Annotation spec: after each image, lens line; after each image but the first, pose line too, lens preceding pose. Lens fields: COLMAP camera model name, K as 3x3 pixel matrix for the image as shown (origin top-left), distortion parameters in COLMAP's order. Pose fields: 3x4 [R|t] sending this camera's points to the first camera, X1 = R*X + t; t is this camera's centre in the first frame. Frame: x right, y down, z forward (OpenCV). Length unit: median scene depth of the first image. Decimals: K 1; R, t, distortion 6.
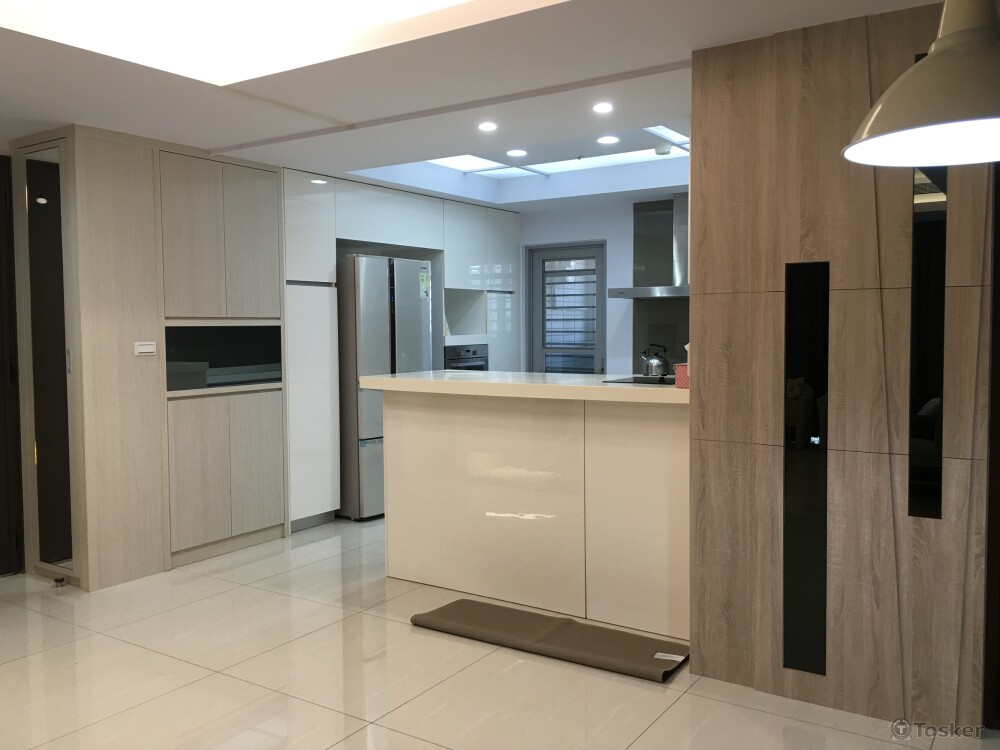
lens RADIAL K [[852.4, 0, 500.3], [0, 852.4, 374.5], [0, 0, 1]] dist [0.066008, -0.090687]
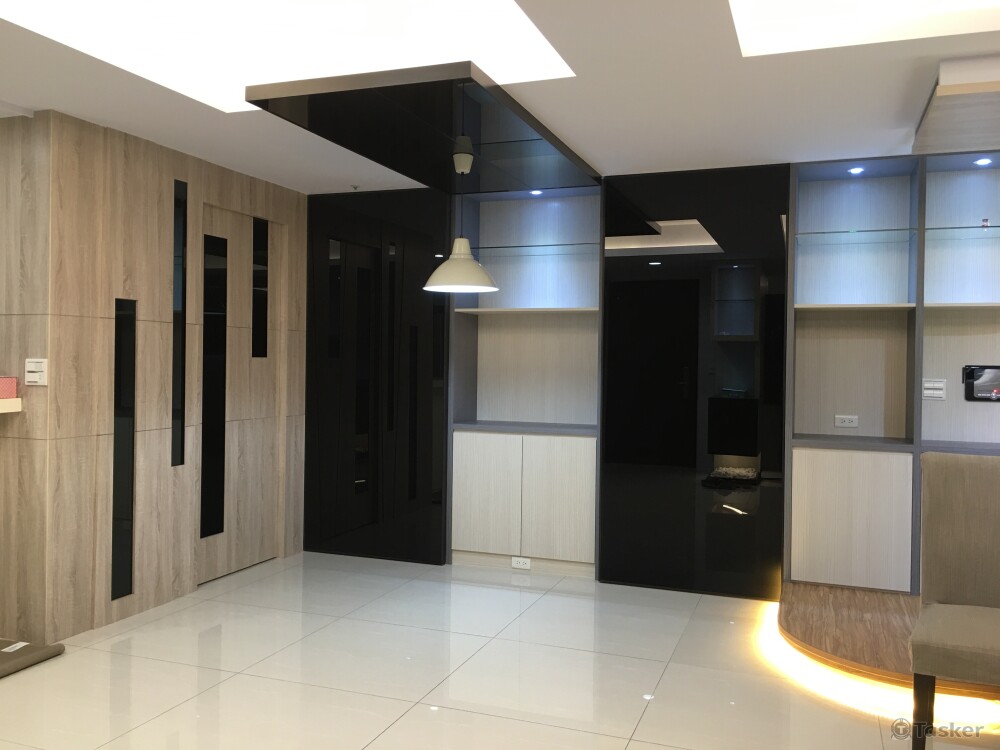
lens RADIAL K [[852.4, 0, 498.2], [0, 852.4, 368.5], [0, 0, 1]] dist [0.066008, -0.090687]
pose [[-0.223744, -0.004964, 0.974635, -1.127747], [0.043998, 0.998916, 0.015189, -0.012485], [-0.973654, 0.046281, -0.223283, 0.719767]]
